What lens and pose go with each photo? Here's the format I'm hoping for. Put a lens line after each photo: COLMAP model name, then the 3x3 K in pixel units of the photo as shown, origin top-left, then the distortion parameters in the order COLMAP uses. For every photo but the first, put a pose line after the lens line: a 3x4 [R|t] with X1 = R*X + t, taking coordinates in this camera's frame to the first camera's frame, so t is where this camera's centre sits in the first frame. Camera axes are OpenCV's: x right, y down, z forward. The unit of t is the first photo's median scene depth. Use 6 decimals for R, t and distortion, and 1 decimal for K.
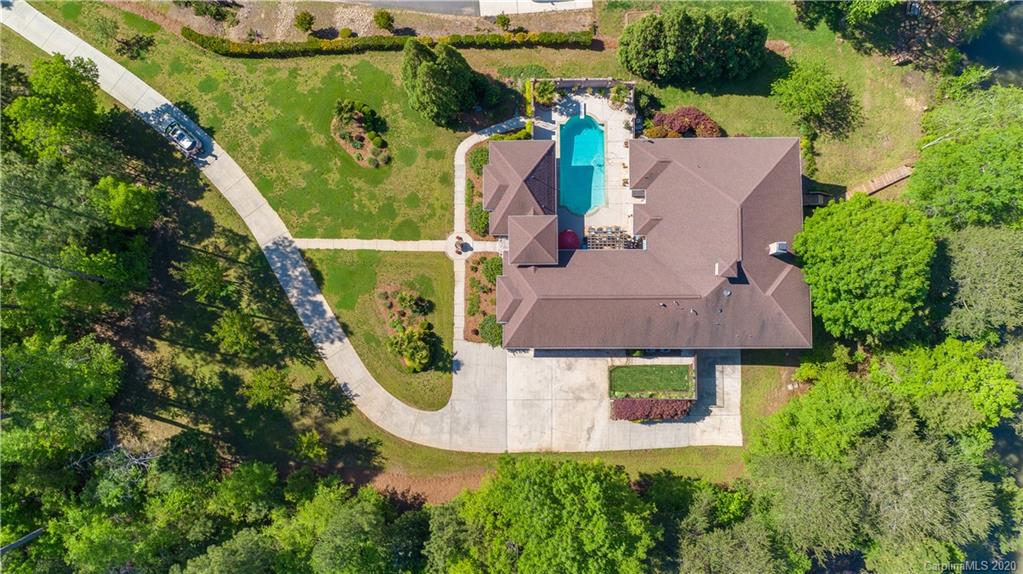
lens RADIAL K [[672.3, 0, 511.5], [0, 672.3, 287.0], [0, 0, 1]] dist [0.000129, 0.047360]
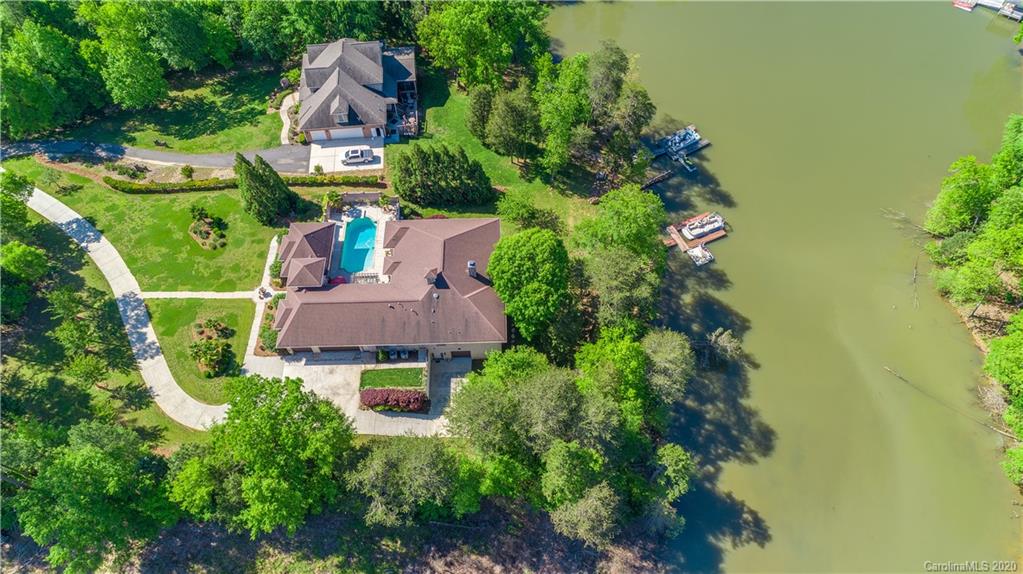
lens RADIAL K [[672.3, 0, 511.5], [0, 672.3, 287.0], [0, 0, 1]] dist [0.000129, 0.047360]
pose [[0.999794, -0.012172, 0.016264, 0.406232], [0.018703, 0.864006, -0.503134, 0.624393], [-0.007928, 0.503335, 0.864055, -0.197002]]
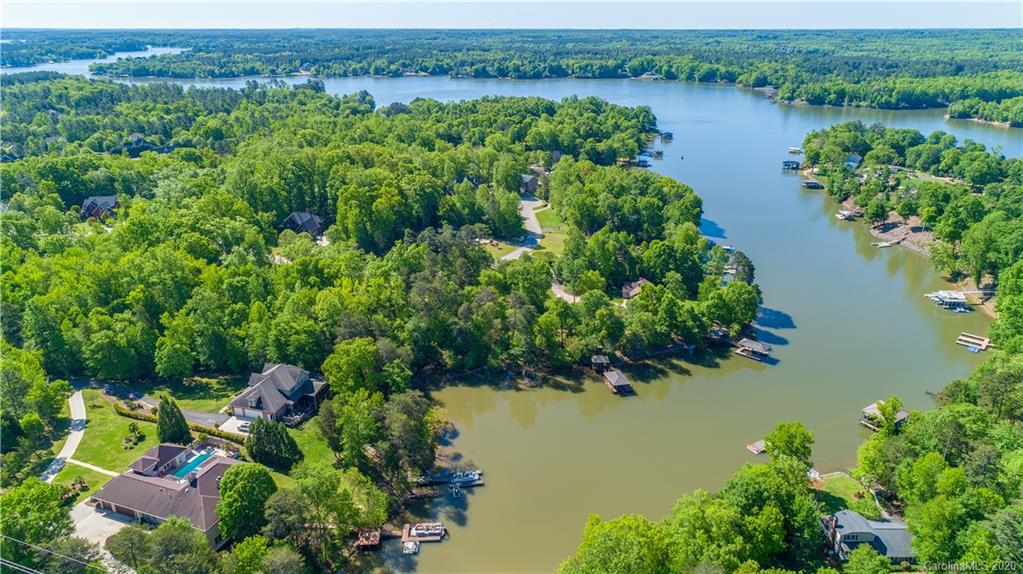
lens RADIAL K [[672.3, 0, 511.5], [0, 672.3, 287.0], [0, 0, 1]] dist [0.000129, 0.047360]
pose [[0.935858, 0.144142, -0.321548, 1.737440], [-0.352374, 0.386925, -0.852128, 1.141556], [0.001587, 0.910775, 0.412899, -0.480630]]
